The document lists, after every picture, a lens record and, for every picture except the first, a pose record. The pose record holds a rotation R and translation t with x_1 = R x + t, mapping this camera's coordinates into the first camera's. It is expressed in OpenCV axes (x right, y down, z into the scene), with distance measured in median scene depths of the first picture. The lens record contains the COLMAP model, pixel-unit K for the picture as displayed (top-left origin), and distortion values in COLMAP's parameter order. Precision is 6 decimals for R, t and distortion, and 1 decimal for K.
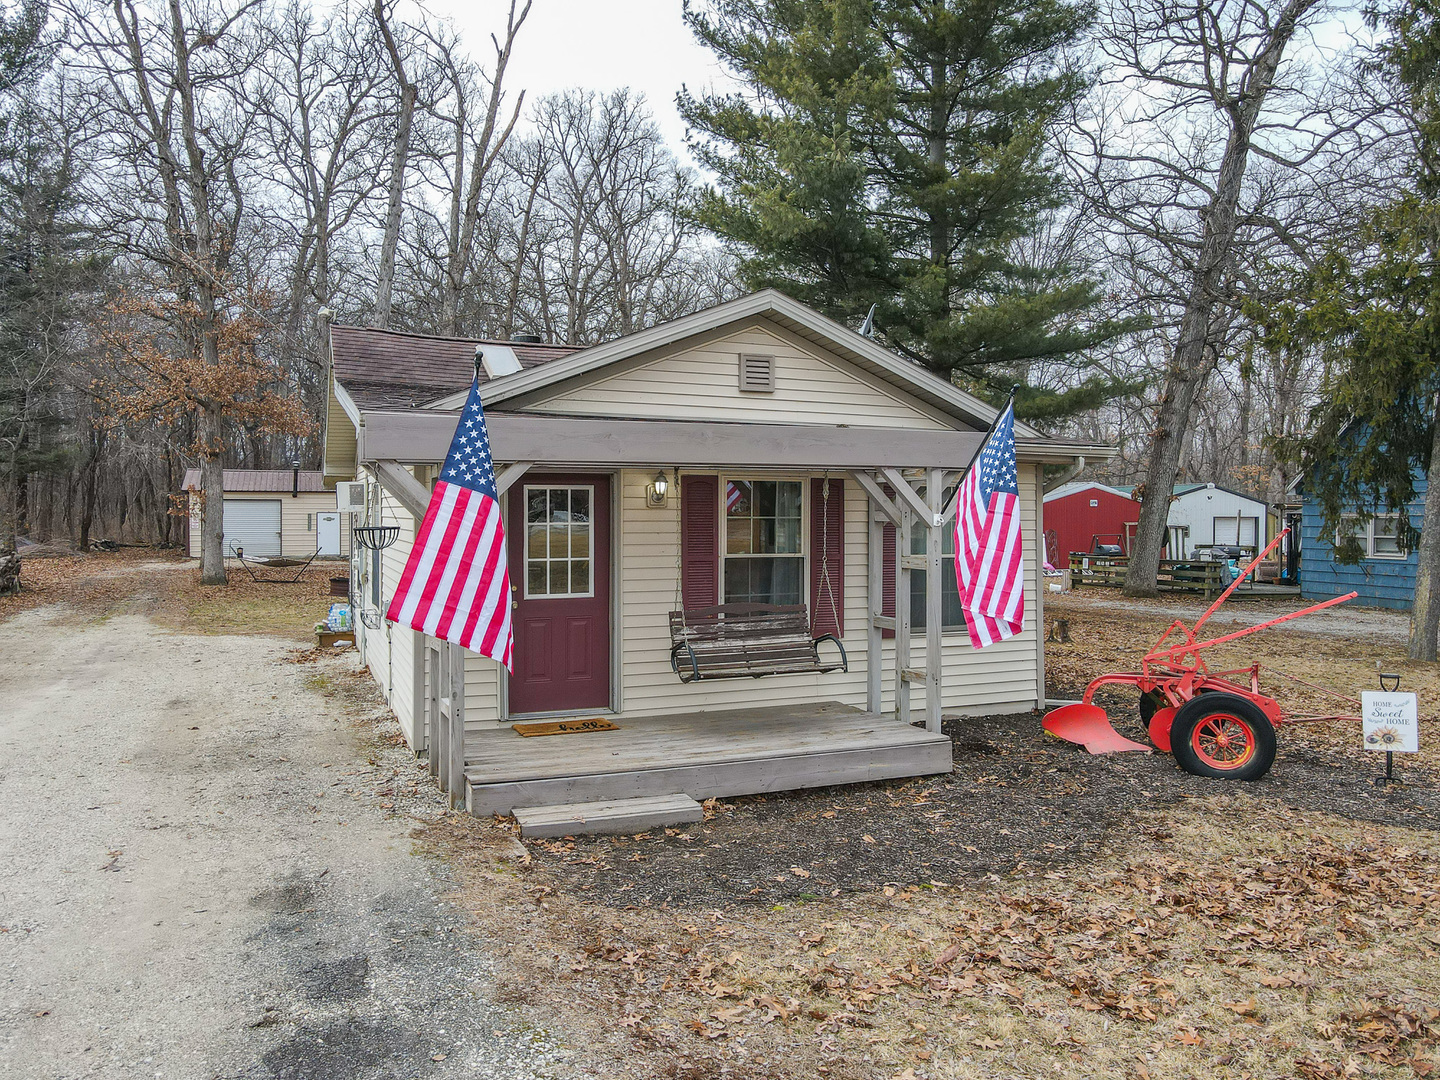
lens RADIAL K [[1015.5, 0, 711.7], [0, 1015.5, 540.5], [0, 0, 1]] dist [0.019626, -0.000053]
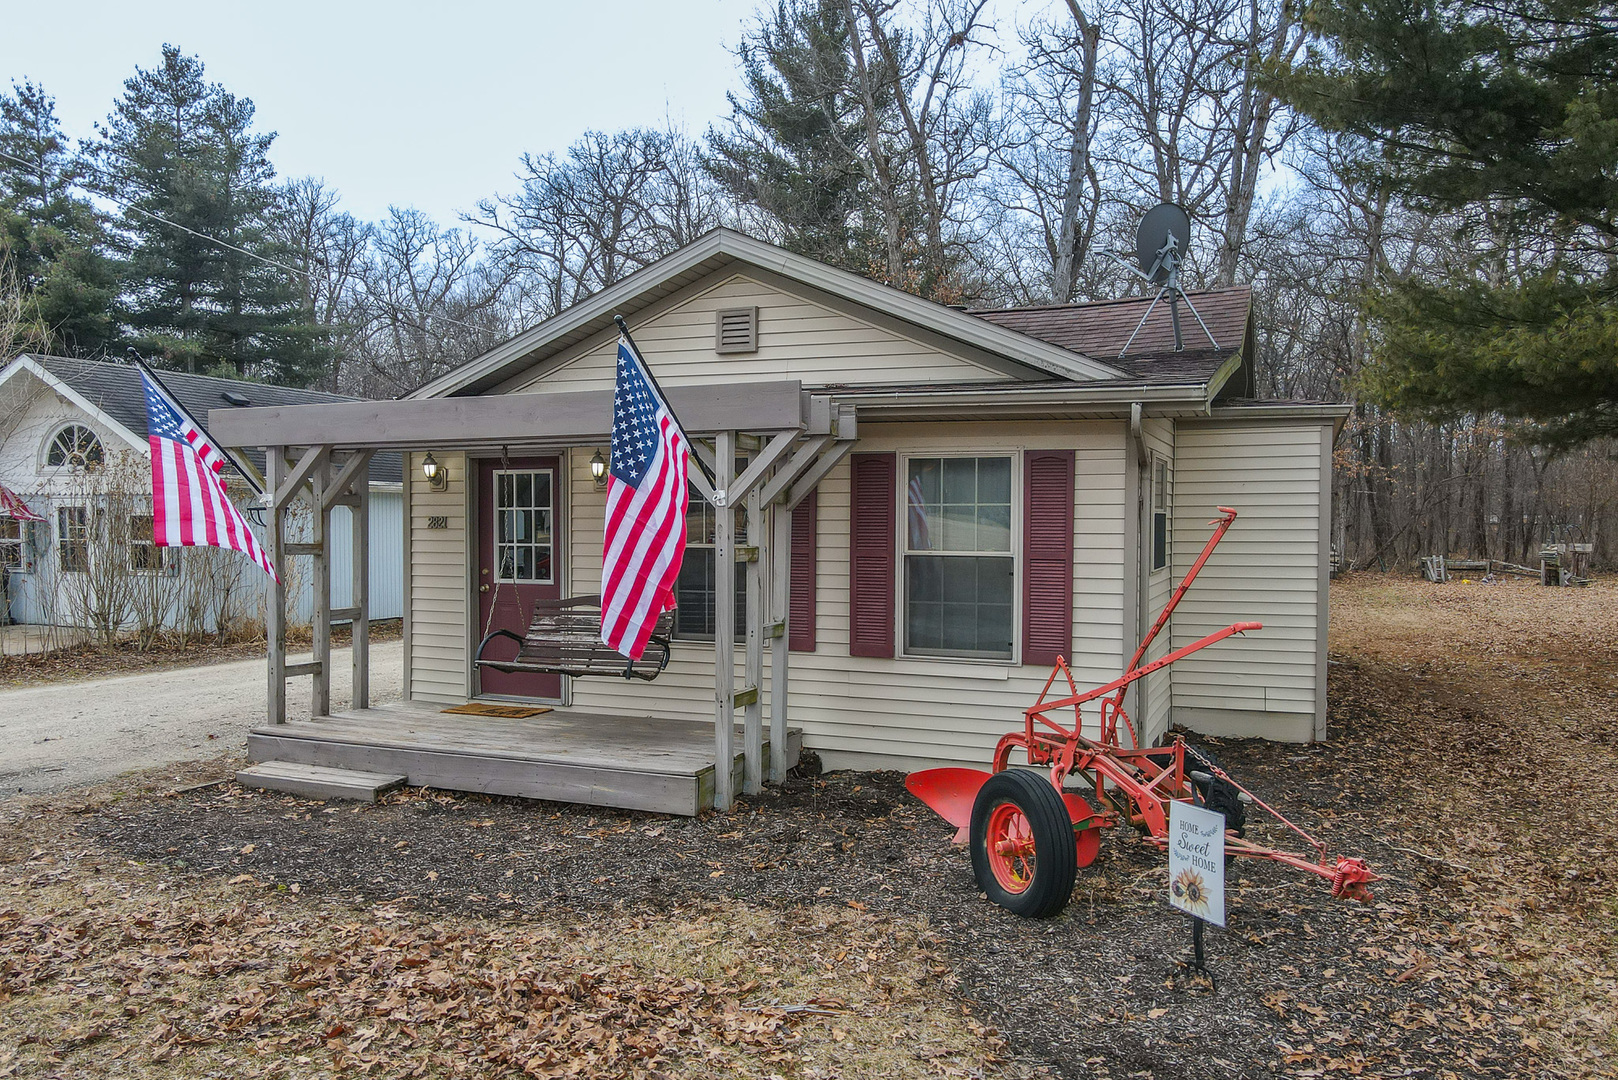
lens RADIAL K [[1191.0, 0, 809.0], [0, 1191.0, 540.0], [0, 0, 1]] dist [0.005045, 0.003244]
pose [[0.706183, 0.010875, -0.707946, 0.812953], [-0.014580, 0.999893, 0.000816, 0.008722], [0.707879, 0.009745, 0.706266, 0.348373]]
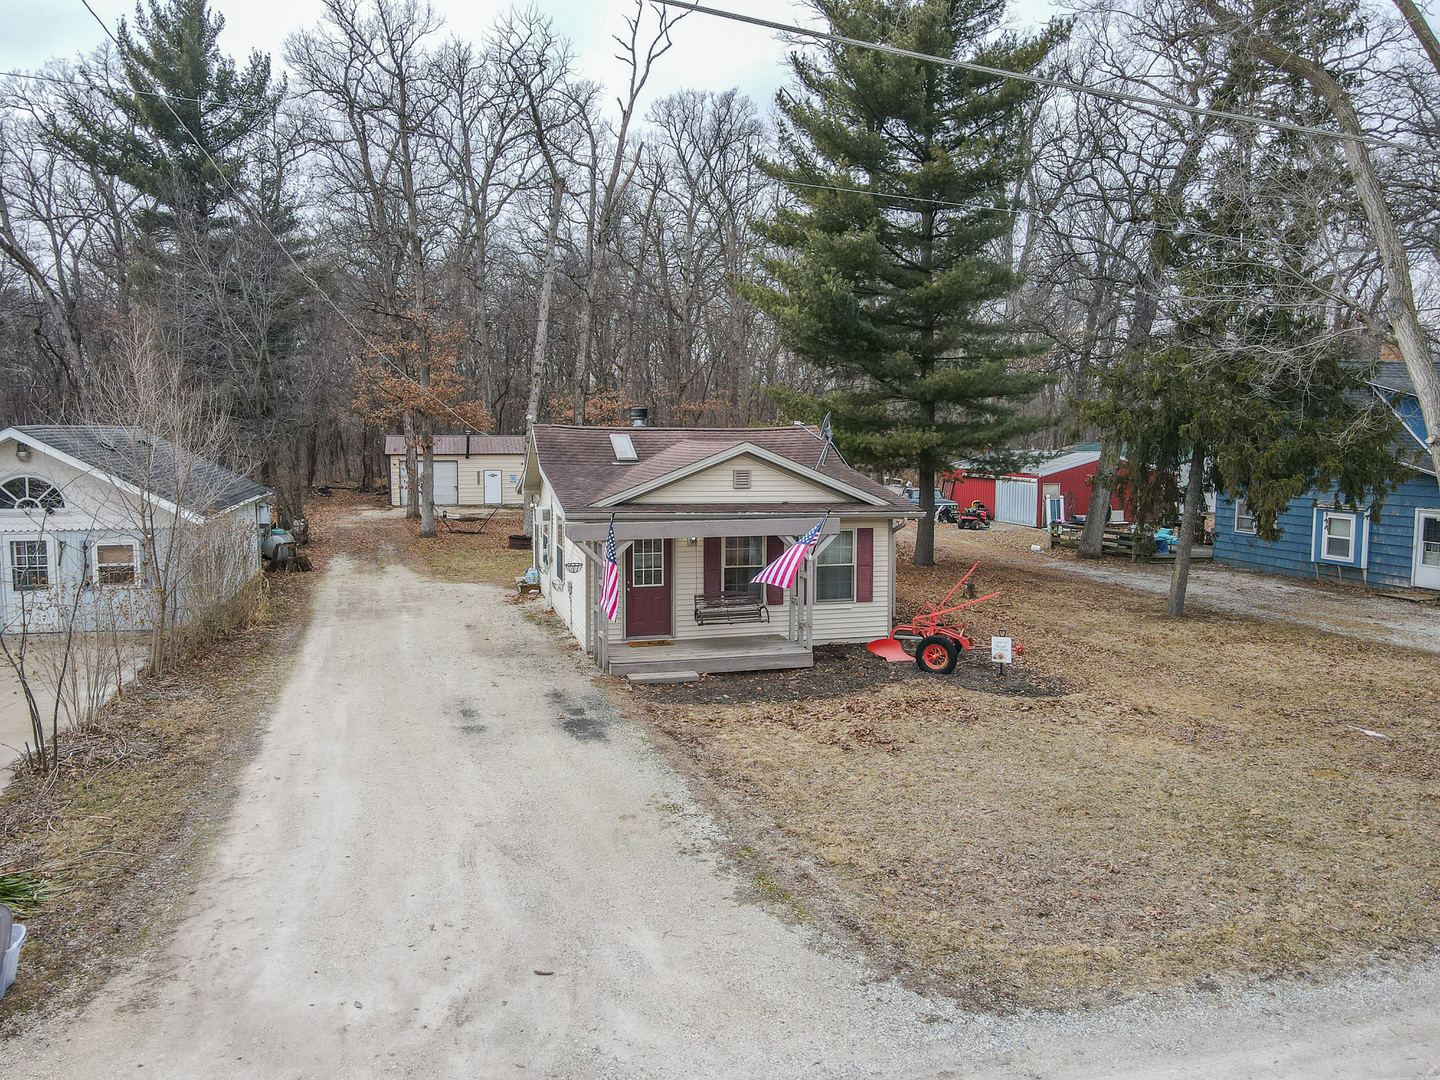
lens RADIAL K [[1025.1, 0, 720.0], [0, 1025.1, 540.0], [0, 0, 1]] dist [0.040266, -0.001146]
pose [[0.993323, 0.013684, -0.114553, 0.249035], [-0.004402, 0.996713, 0.080889, -0.215054], [0.115283, -0.079844, 0.990119, -1.139834]]
